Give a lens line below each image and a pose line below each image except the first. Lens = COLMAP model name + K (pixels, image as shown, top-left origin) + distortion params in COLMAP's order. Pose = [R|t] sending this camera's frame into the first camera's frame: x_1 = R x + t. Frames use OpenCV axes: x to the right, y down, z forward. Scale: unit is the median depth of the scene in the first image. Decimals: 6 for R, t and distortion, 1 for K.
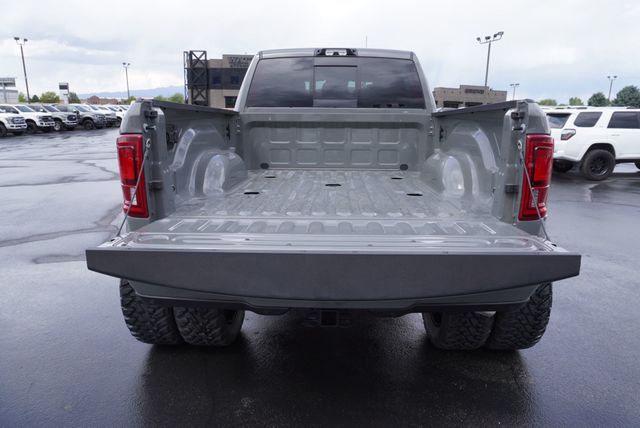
lens RADIAL K [[445.3, 0, 321.2], [0, 445.3, 213.4], [0, 0, 1]] dist [-0.021871, 0.009310]
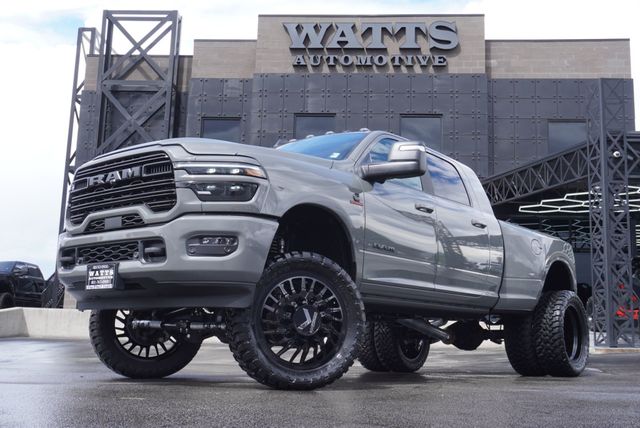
lens RADIAL K [[777.7, 0, 320.8], [0, 777.7, 216.4], [0, 0, 1]] dist [-0.152079, 0.000000]
pose [[0.999389, -0.002257, -0.034875, -1.727424], [-0.010577, 0.931573, -0.363401, -1.358935], [0.033309, 0.363548, 0.930980, 6.689426]]
